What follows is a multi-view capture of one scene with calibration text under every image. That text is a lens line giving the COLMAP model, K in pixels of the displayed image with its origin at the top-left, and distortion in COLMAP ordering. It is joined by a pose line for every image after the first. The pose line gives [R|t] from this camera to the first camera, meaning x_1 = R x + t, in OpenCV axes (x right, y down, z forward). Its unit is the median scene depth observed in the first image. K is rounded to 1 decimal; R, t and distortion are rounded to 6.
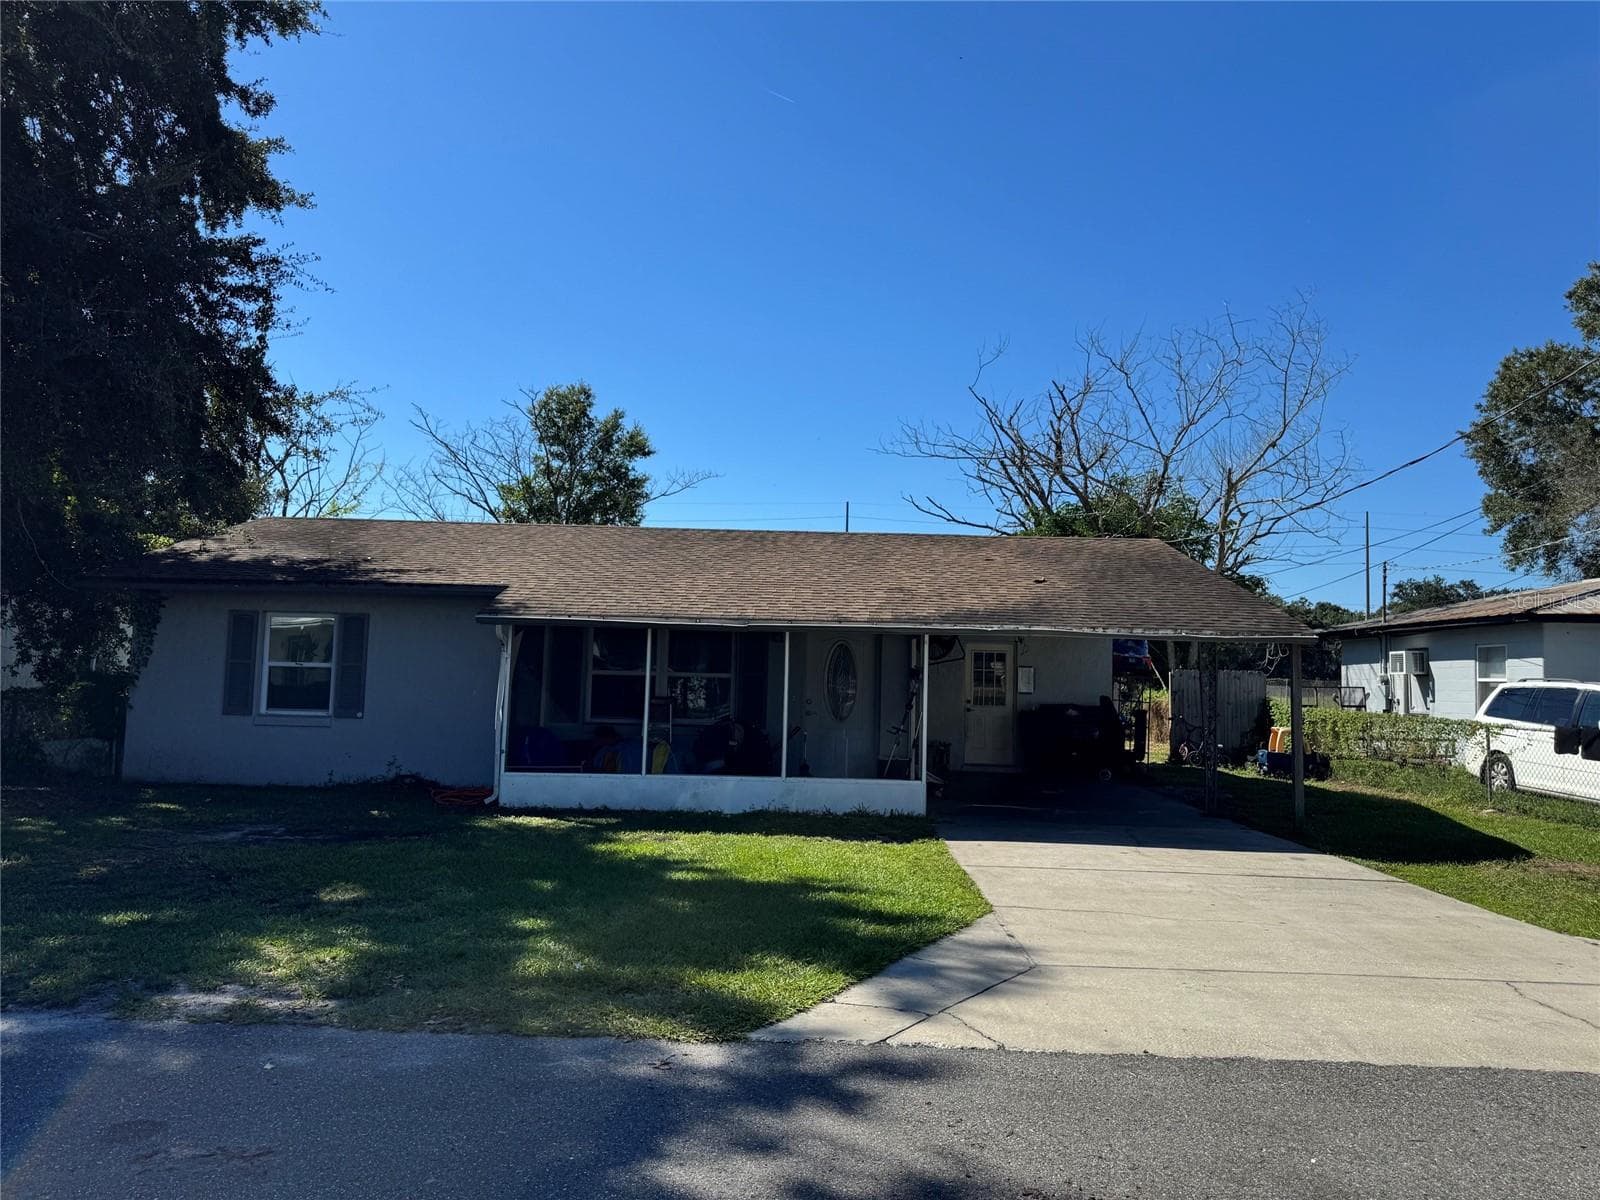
lens RADIAL K [[1117.5, 0, 792.3], [0, 1117.5, 600.6], [0, 0, 1]] dist [0.051606, -0.055283]
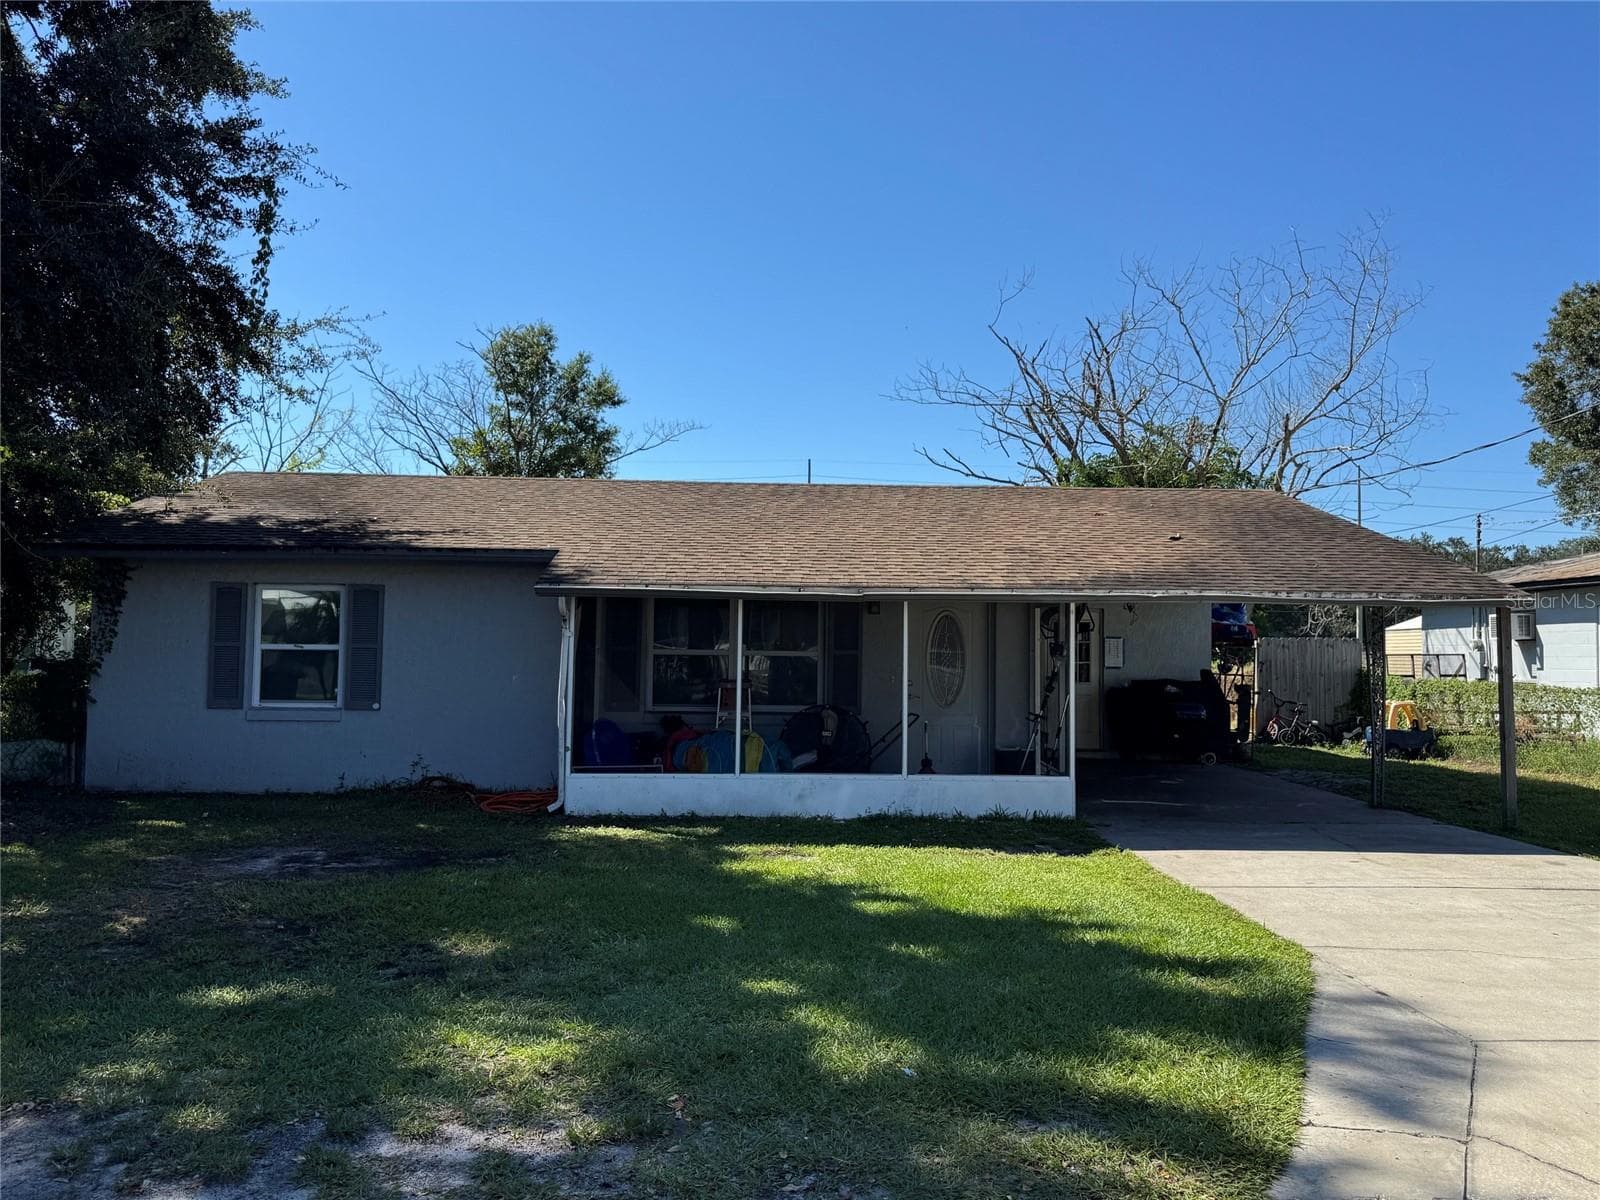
lens RADIAL K [[1195.5, 0, 792.4], [0, 1195.5, 606.7], [0, 0, 1]] dist [0.059768, -0.070785]
pose [[0.998835, -0.011802, 0.046791, -0.108095], [0.010216, 0.999370, 0.033999, 0.000539], [-0.047163, -0.033482, 0.998326, 0.089982]]
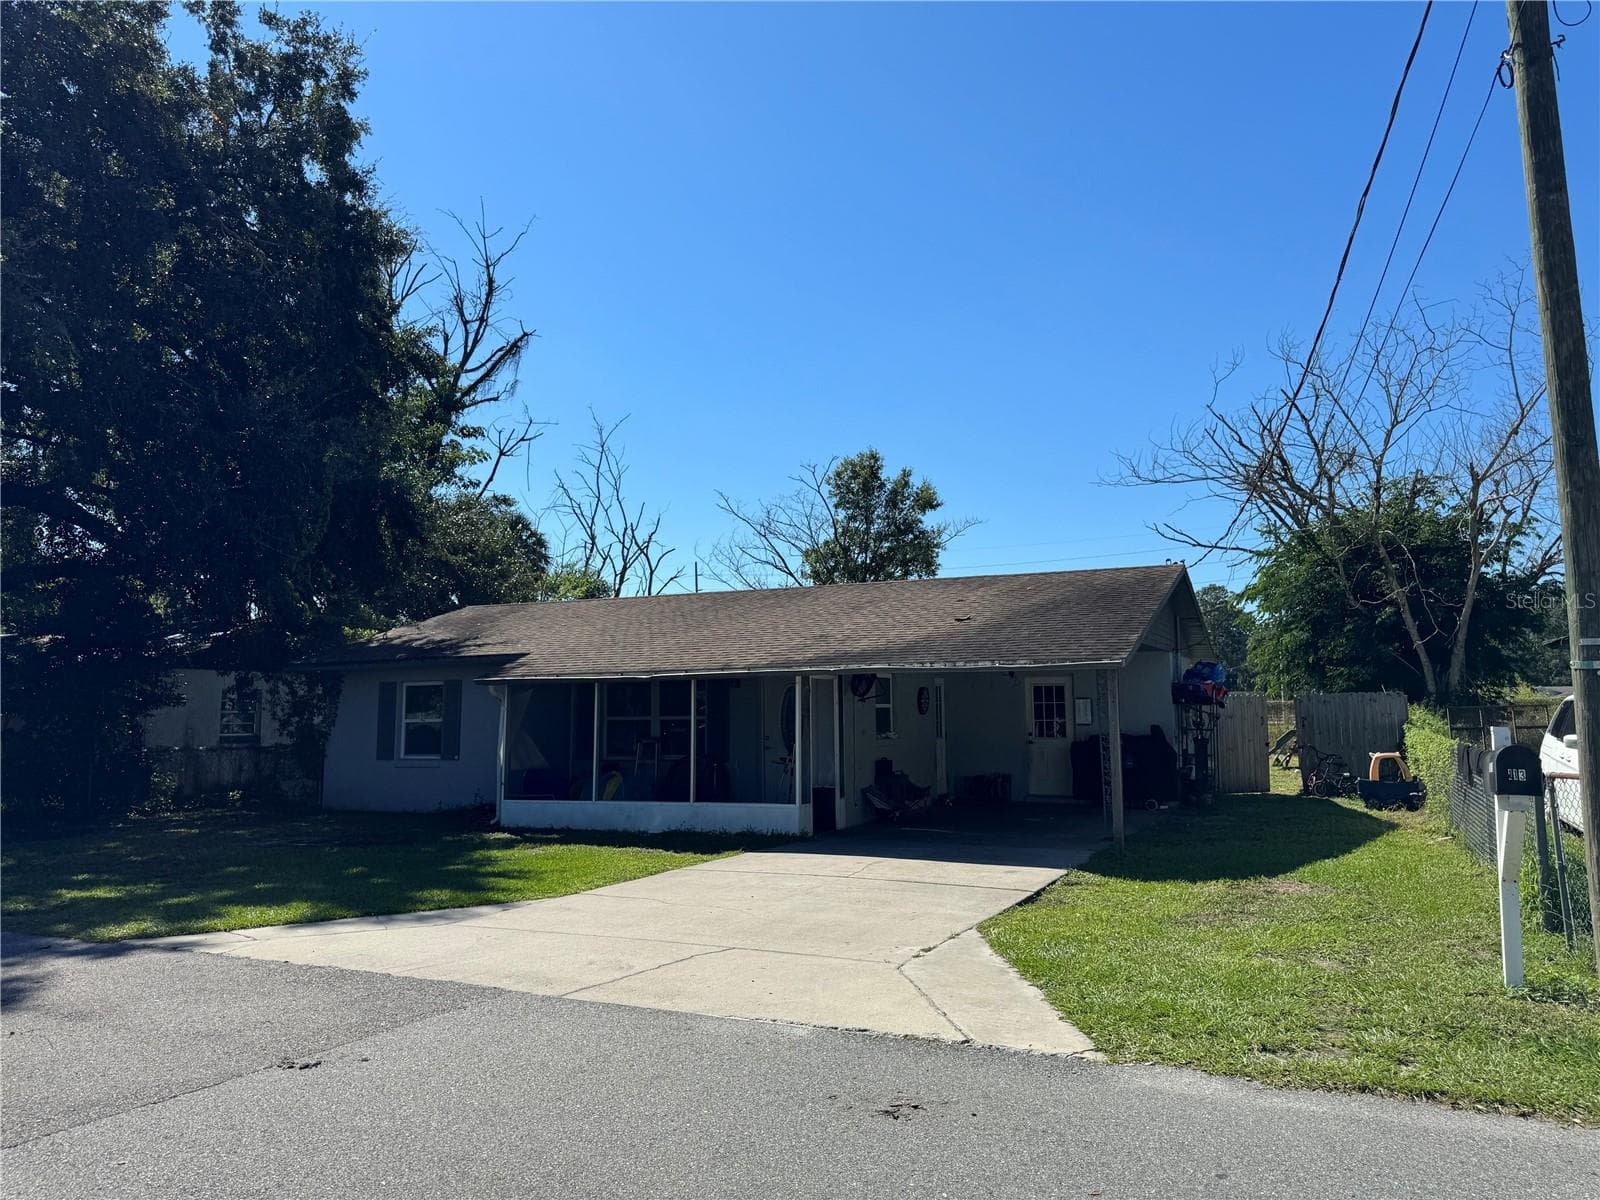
lens RADIAL K [[1117.5, 0, 802.6], [0, 1117.5, 607.0], [0, 0, 1]] dist [0.051606, -0.055283]
pose [[0.918394, -0.072867, -0.388900, 0.470029], [0.059921, 0.997173, -0.045332, 0.009442], [0.391104, 0.018329, 0.920164, -0.044553]]
